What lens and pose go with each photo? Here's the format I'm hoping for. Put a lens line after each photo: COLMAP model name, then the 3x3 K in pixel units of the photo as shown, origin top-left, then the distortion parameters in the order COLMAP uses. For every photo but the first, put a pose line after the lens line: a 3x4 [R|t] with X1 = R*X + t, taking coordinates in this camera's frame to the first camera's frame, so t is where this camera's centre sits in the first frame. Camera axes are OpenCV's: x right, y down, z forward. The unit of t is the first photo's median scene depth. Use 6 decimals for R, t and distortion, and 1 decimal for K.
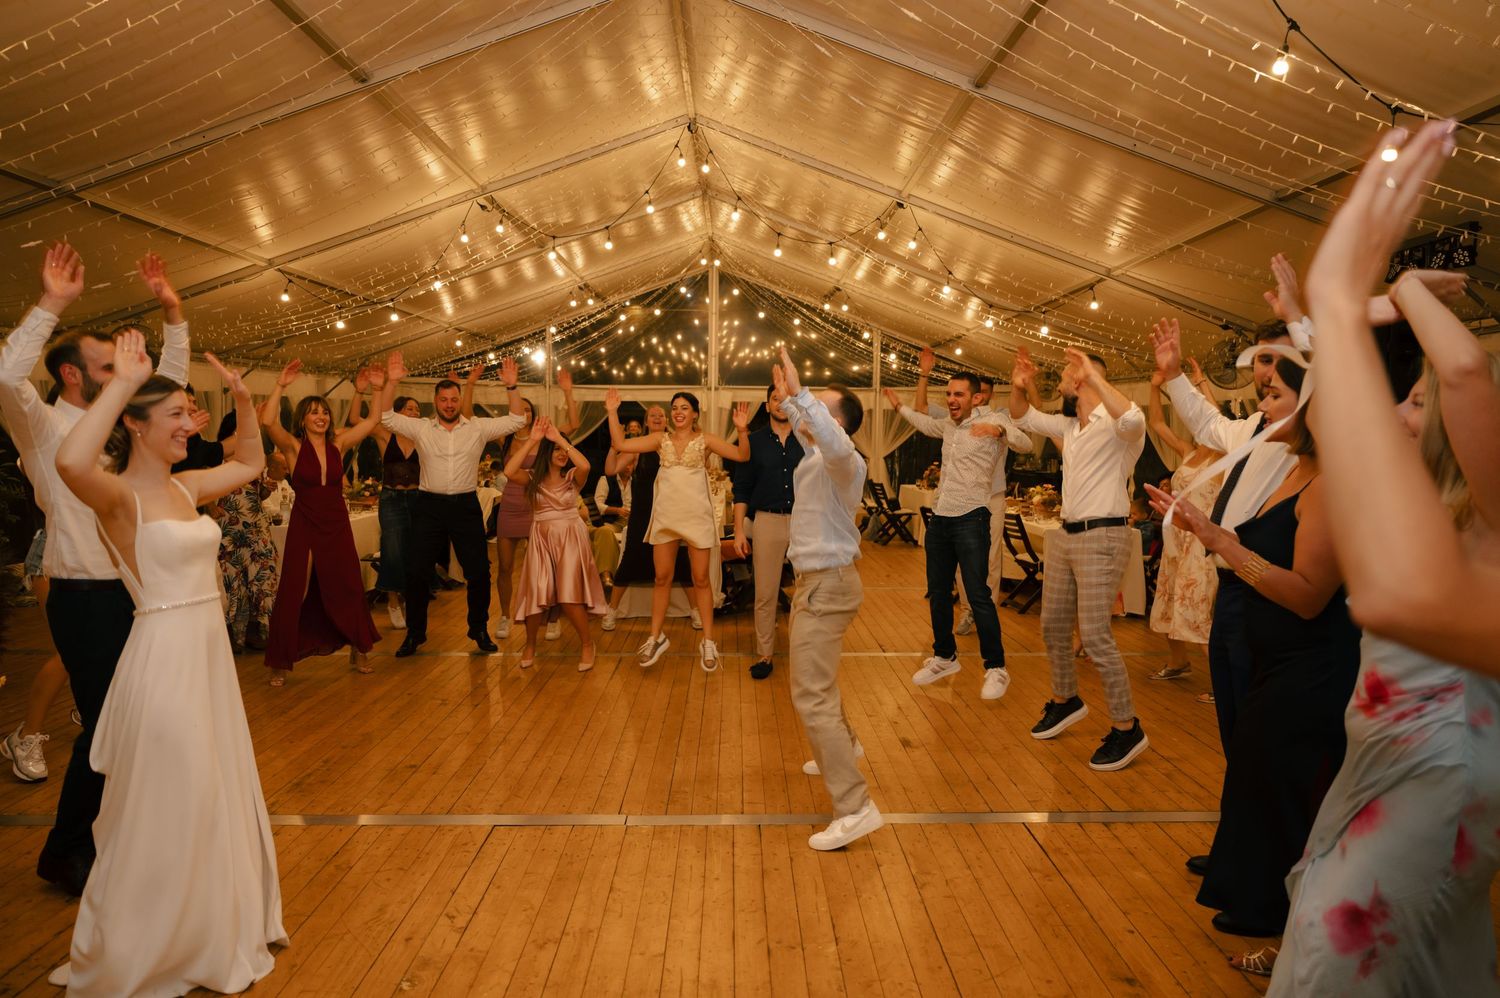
lens RADIAL K [[1035.3, 0, 750.0], [0, 1035.3, 499.0], [0, 0, 1]] dist [-0.003830, 0.001010]
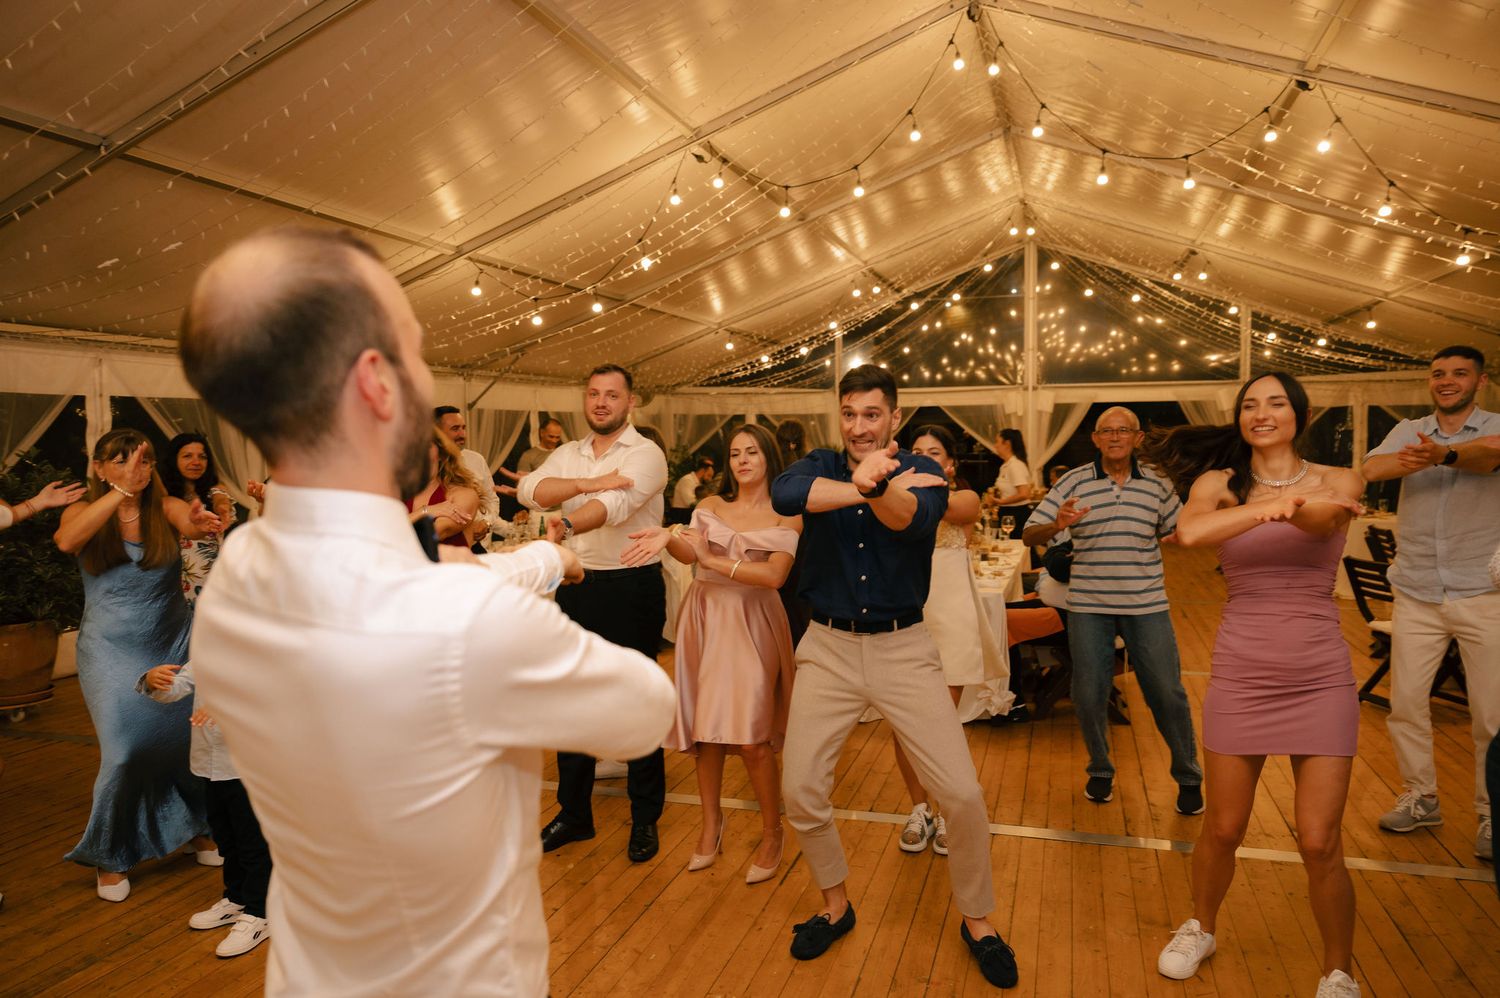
lens RADIAL K [[1008.0, 0, 761.1], [0, 1008.0, 499.7], [0, 0, 1]] dist [0.002298, -0.000428]
pose [[0.950731, -0.000512, -0.310018, 0.012070], [-0.000989, 0.999989, -0.004683, -0.014788], [0.310017, 0.004759, 0.950719, 0.188988]]
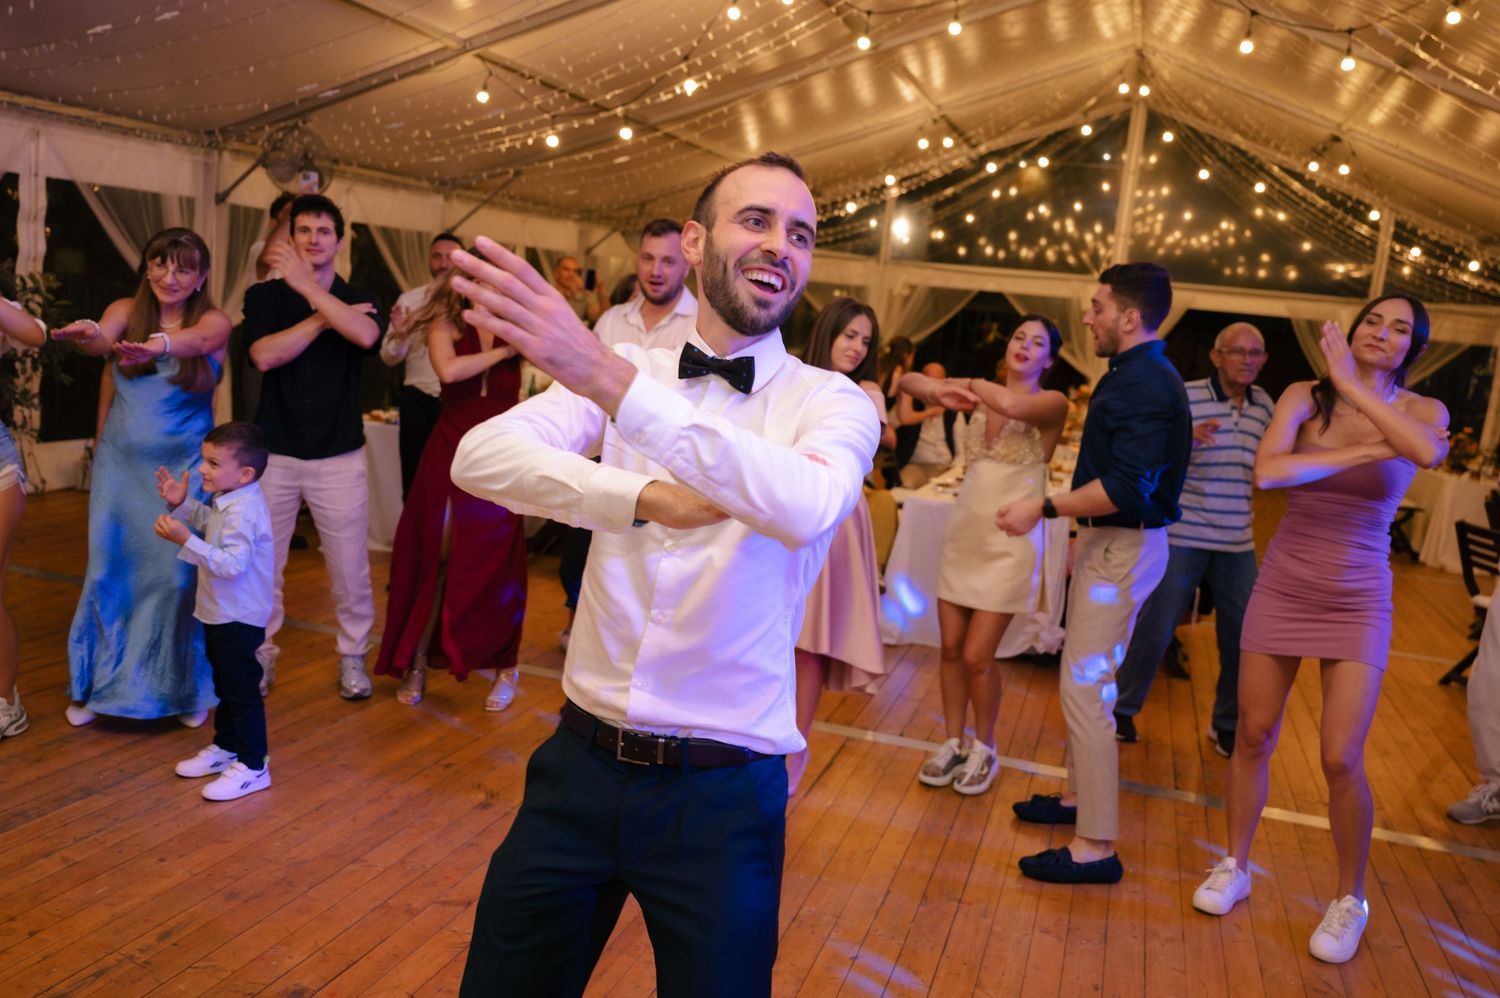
lens RADIAL K [[1233.9, 0, 756.3], [0, 1233.9, 503.3], [0, 0, 1]] dist [0.005717, 0.000243]
pose [[0.944512, 0.132265, -0.300672, 0.006275], [-0.108767, 0.989644, 0.093668, -0.013881], [0.309947, -0.055768, 0.949117, 0.158942]]
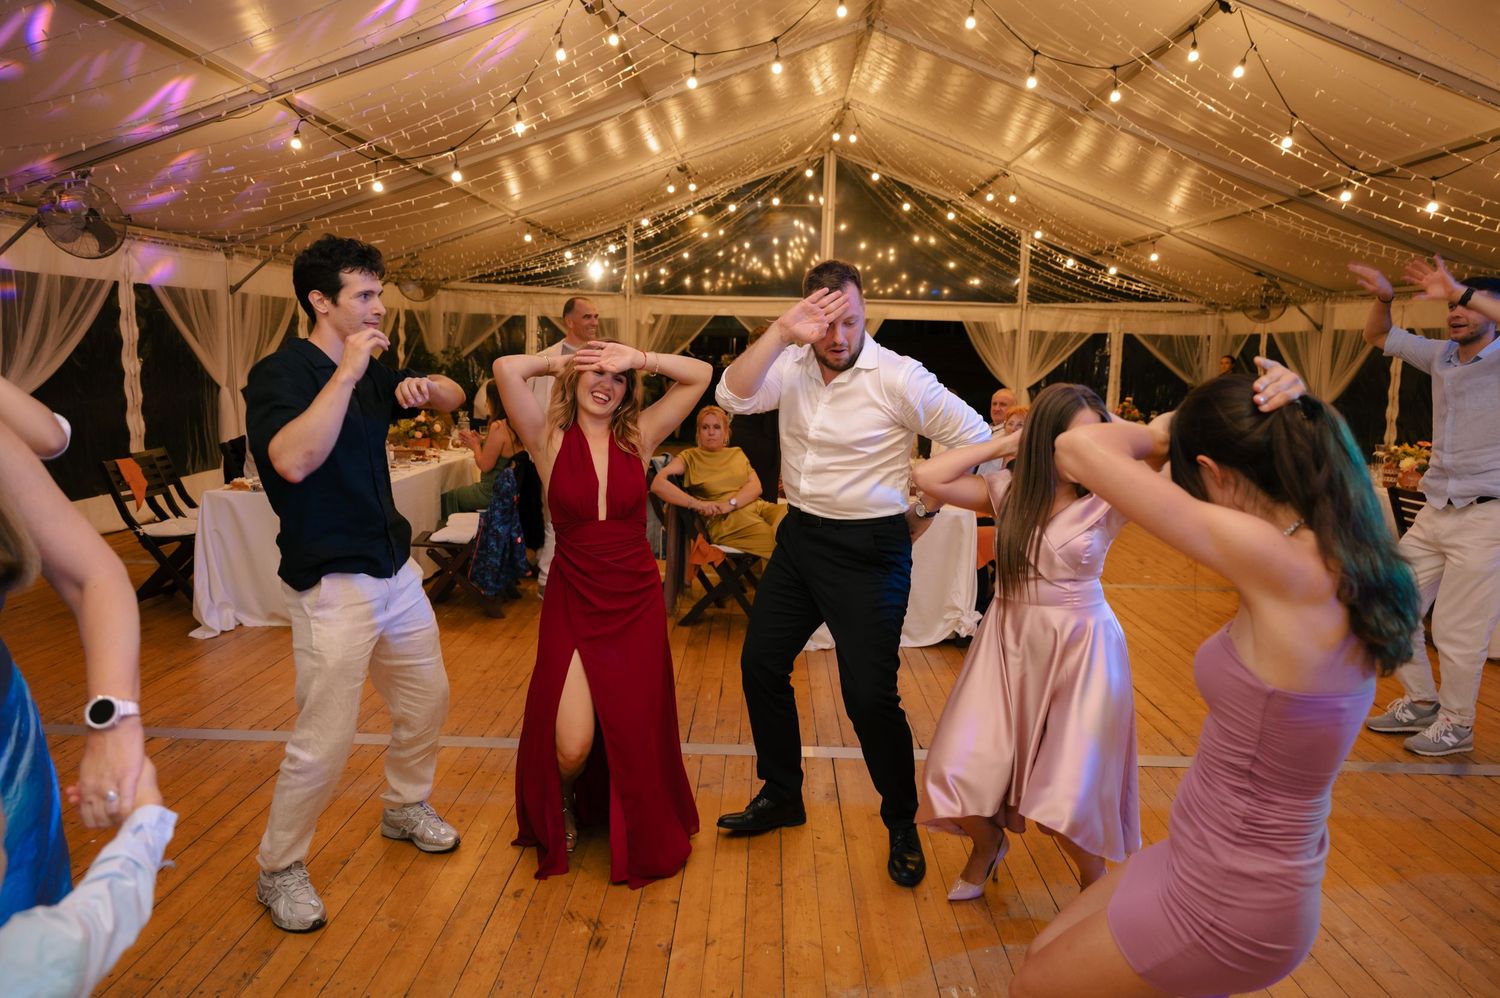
lens RADIAL K [[1007.2, 0, 750.8], [0, 1007.2, 503.4], [0, 0, 1]] dist [0.000602, 0.003467]
pose [[0.999254, 0.021537, -0.032047, -0.079378], [-0.018818, 0.996382, 0.082872, -0.013035], [0.033716, -0.082208, 0.996045, 0.210139]]
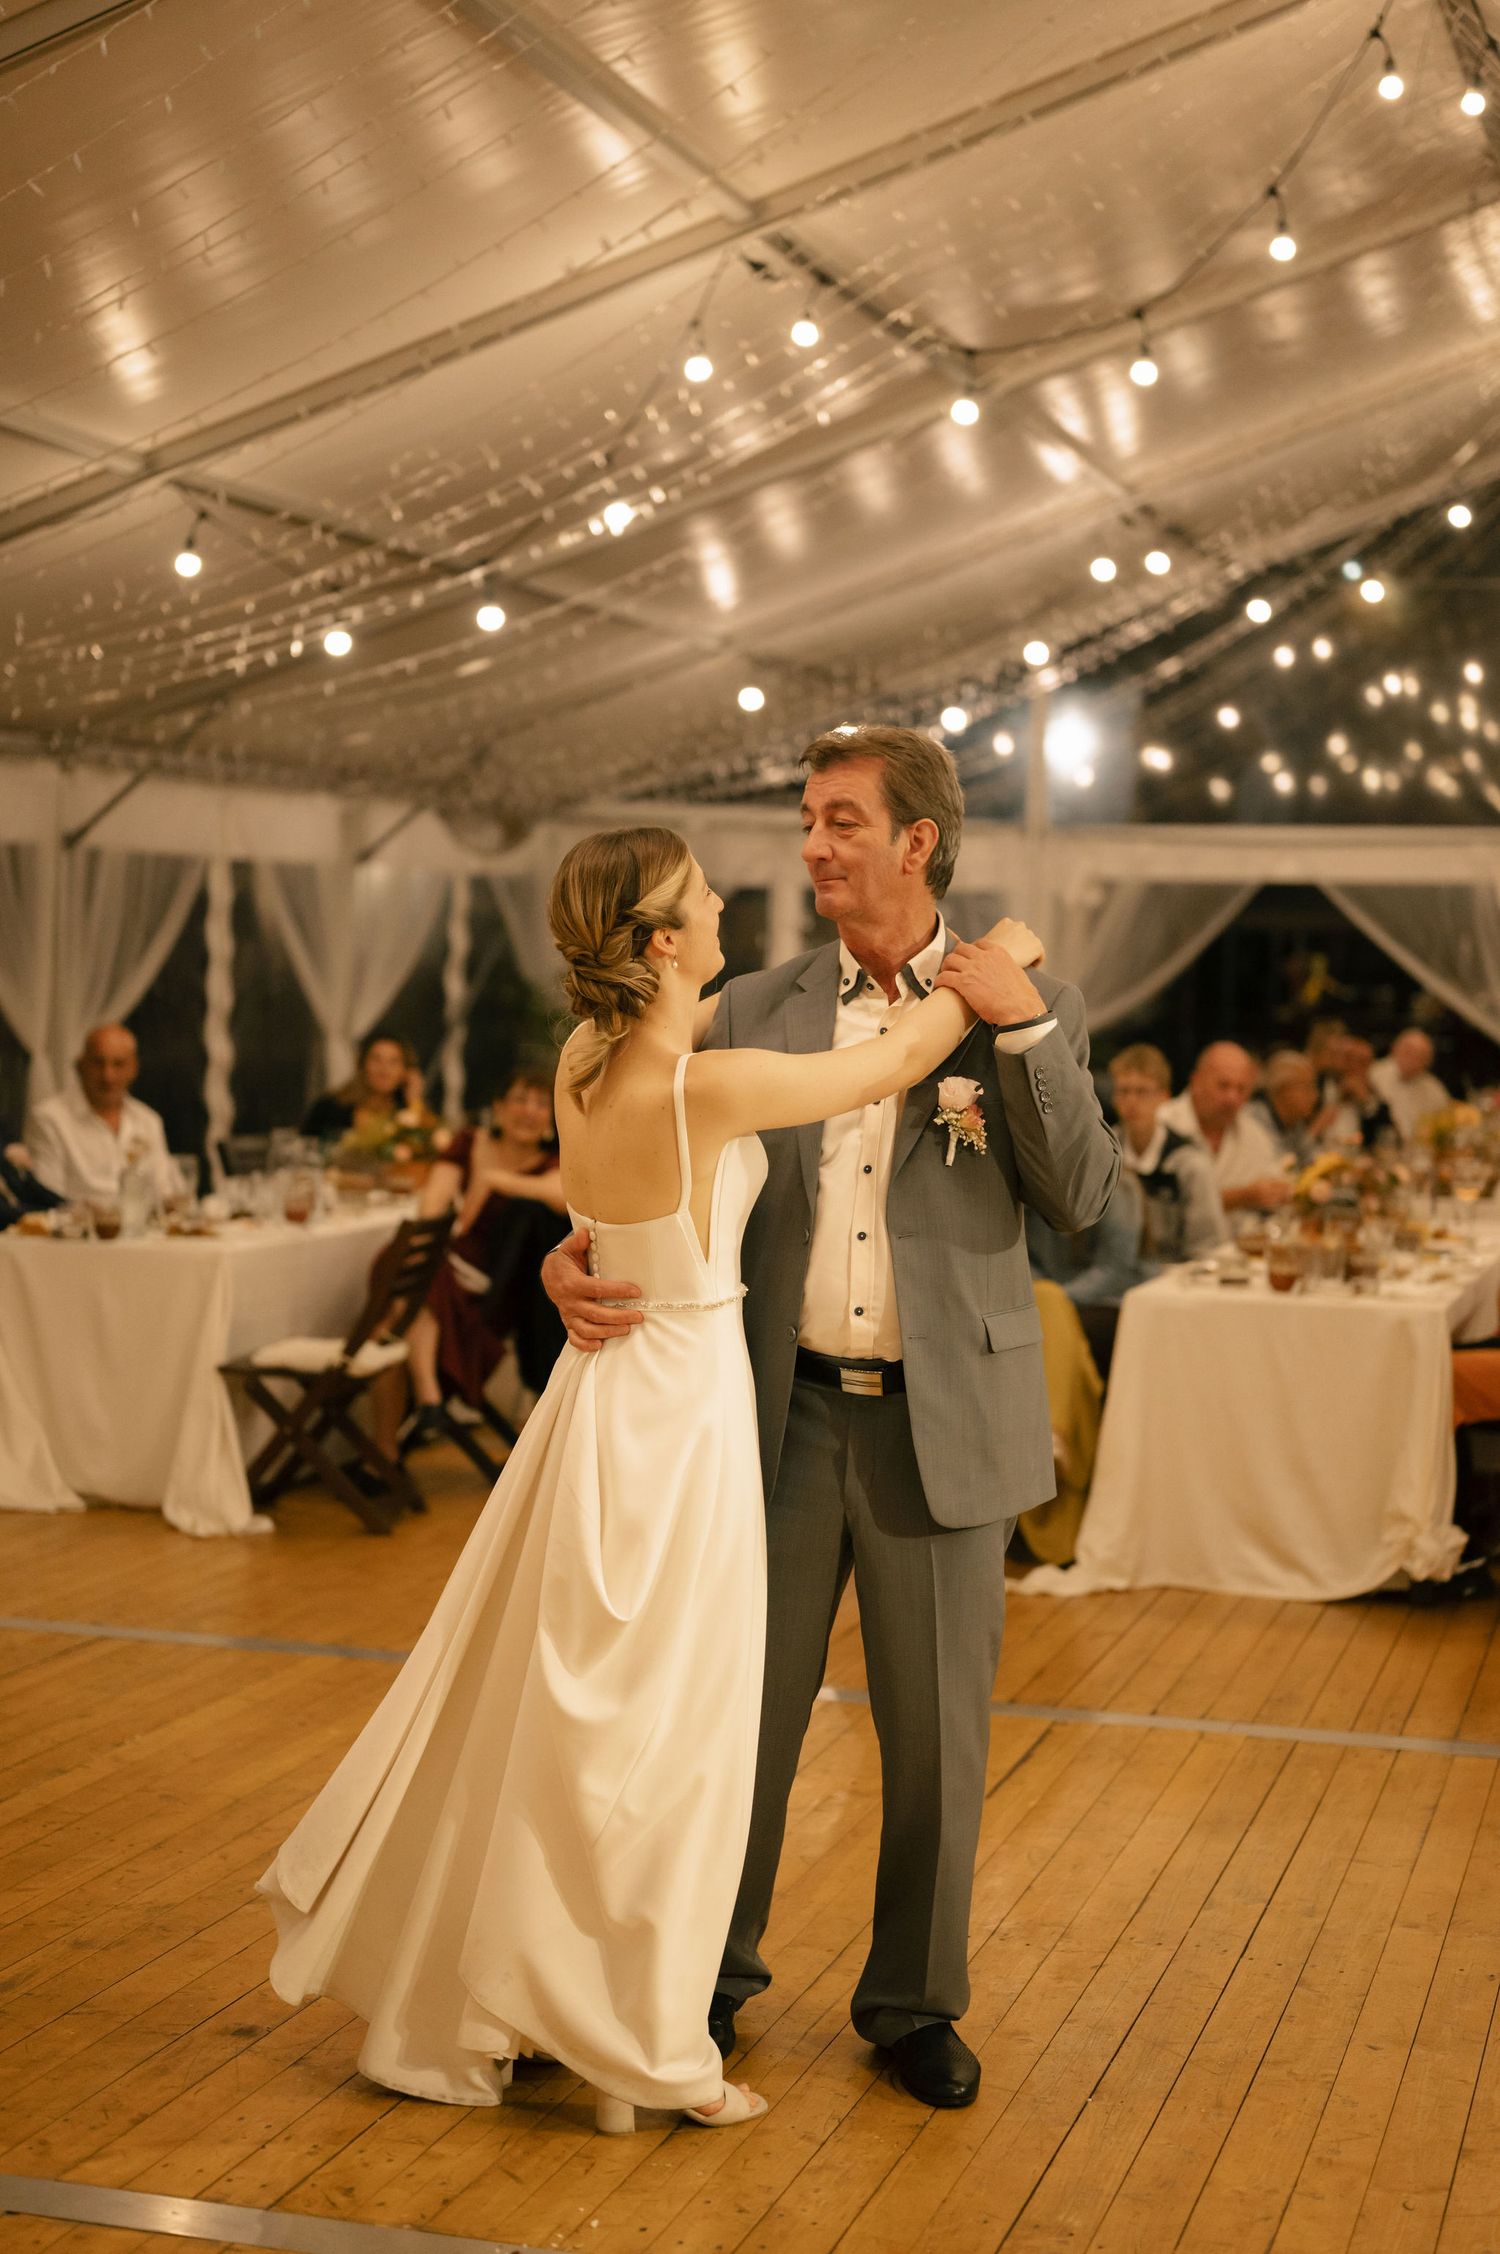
lens RADIAL K [[3264.3, 0, 789.6], [0, 3264.3, 1122.8], [0, 0, 1]] dist [0.038005, -0.019253]
pose [[0.955627, 0.028402, -0.293208, 0.034440], [-0.034495, 0.999283, -0.015629, -0.001939], [0.292553, 0.025050, 0.955921, 0.027945]]
